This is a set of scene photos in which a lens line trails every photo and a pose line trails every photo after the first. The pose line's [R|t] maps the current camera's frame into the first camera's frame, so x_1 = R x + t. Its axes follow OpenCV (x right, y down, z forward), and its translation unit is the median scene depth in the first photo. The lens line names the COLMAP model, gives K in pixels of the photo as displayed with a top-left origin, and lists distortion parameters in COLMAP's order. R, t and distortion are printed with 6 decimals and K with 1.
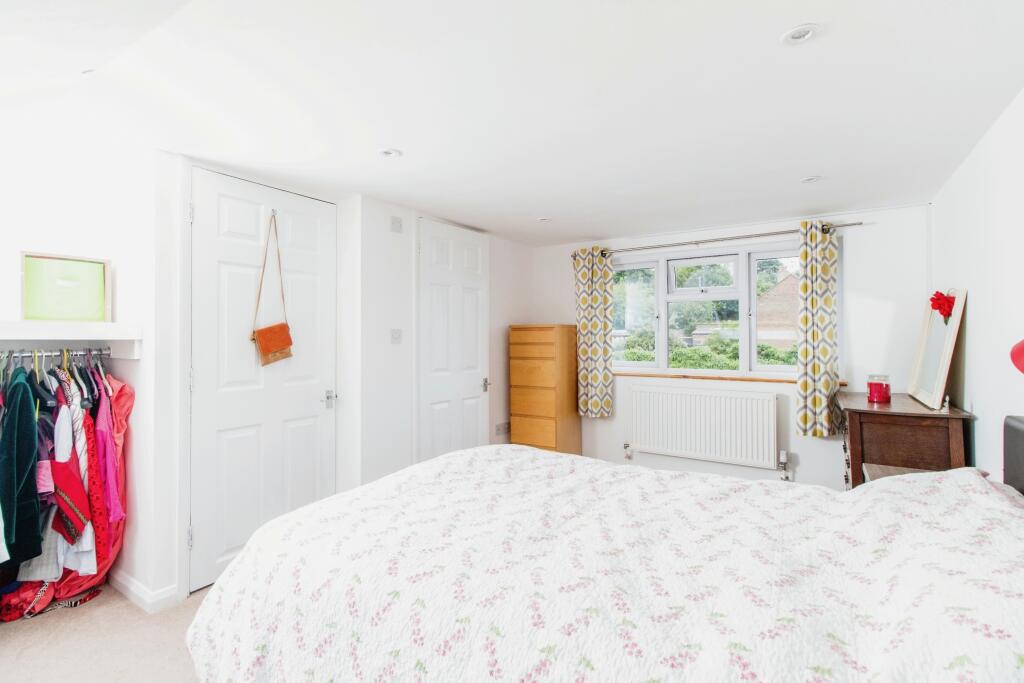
lens RADIAL K [[477.6, 0, 512.0], [0, 477.6, 341.5], [0, 0, 1]] dist [0.000280, -0.000028]
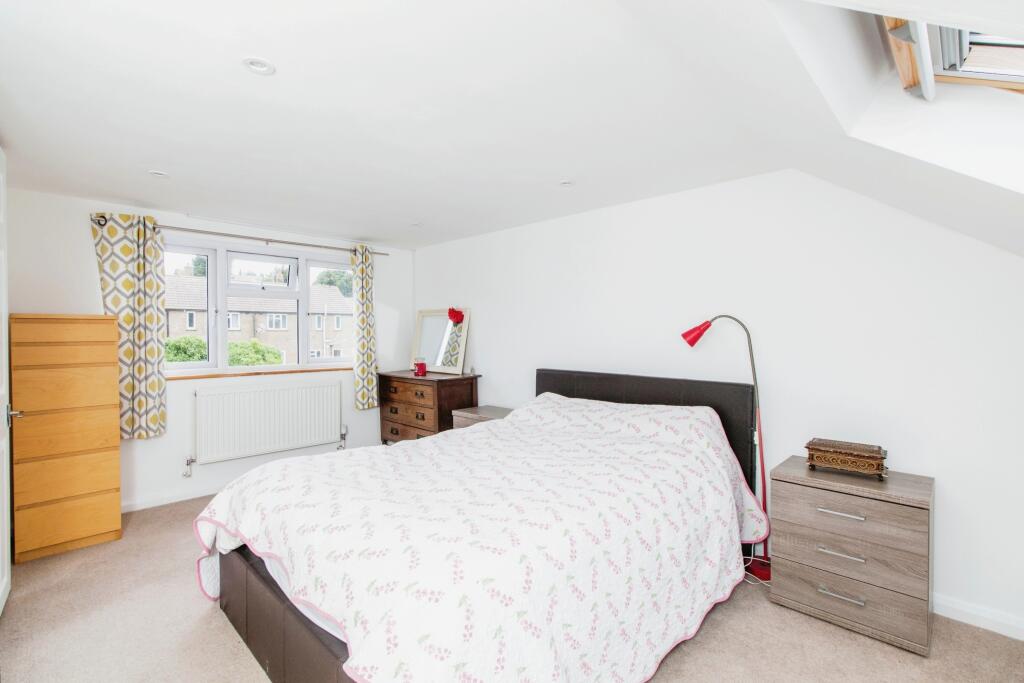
lens RADIAL K [[472.3, 0, 512.0], [0, 472.3, 341.5], [0, 0, 1]] dist [0.001141, 0.000126]
pose [[0.205932, -0.016299, 0.978431, -0.542569], [0.007742, 0.999857, 0.015026, -0.003419], [-0.978536, 0.004480, 0.206028, 0.313991]]
